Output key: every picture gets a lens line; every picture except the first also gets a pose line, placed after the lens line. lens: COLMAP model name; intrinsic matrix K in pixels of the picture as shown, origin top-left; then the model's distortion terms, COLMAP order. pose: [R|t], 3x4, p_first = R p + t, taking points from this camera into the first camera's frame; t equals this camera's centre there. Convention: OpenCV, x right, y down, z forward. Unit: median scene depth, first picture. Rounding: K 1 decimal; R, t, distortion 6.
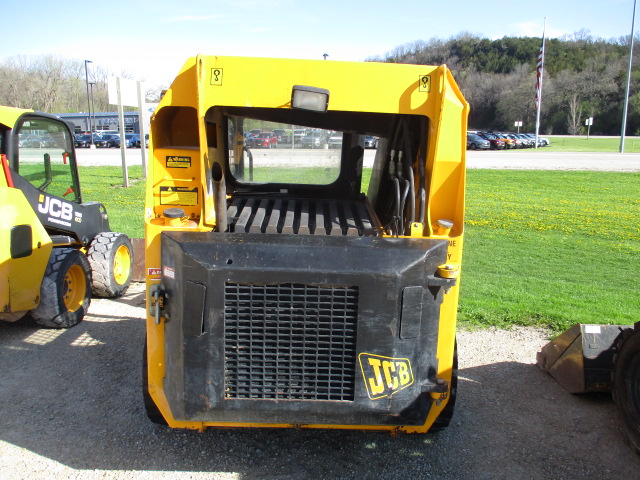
lens RADIAL K [[546.3, 0, 320.0], [0, 546.3, 240.0], [0, 0, 1]] dist [-0.045345, 0.010272]
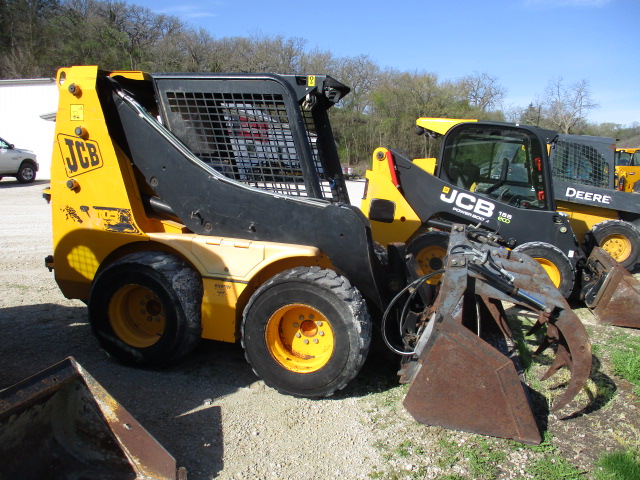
lens RADIAL K [[533.0, 0, 316.0], [0, 533.0, 240.4], [0, 0, 1]] dist [-0.030184, -0.000074]
pose [[-0.284045, 0.122337, -0.950974, 1.580426], [-0.211901, 0.959292, 0.186700, -0.276499], [0.935102, 0.254544, -0.246558, 2.223800]]
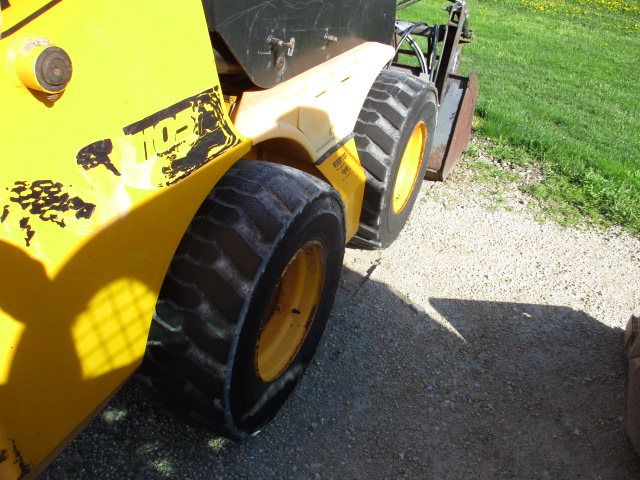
lens RADIAL K [[533.0, 0, 316.0], [0, 533.0, 240.4], [0, 0, 1]] dist [-0.030184, -0.000074]
pose [[0.888607, 0.277919, -0.364882, 0.558919], [-0.112974, 0.903633, 0.413140, -0.044749], [0.444539, -0.325897, 0.834372, 0.901124]]
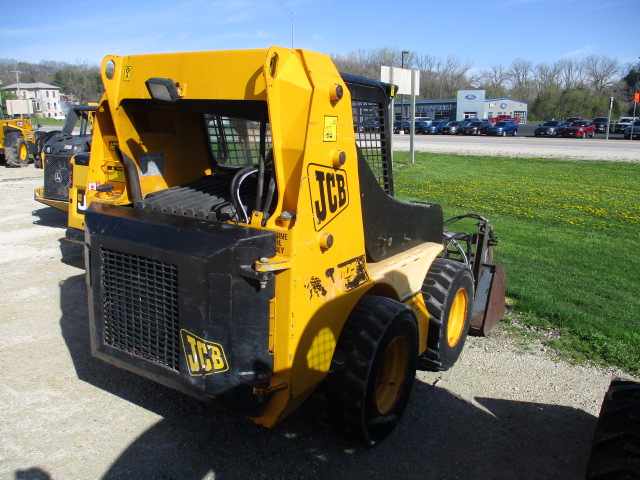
lens RADIAL K [[546.3, 0, 320.0], [0, 546.3, 240.0], [0, 0, 1]] dist [-0.045345, 0.010272]
pose [[0.838905, 0.113326, -0.532349, 0.817052], [-0.101444, 0.993500, 0.051634, -0.044483], [0.534740, 0.010688, 0.844949, 0.240187]]
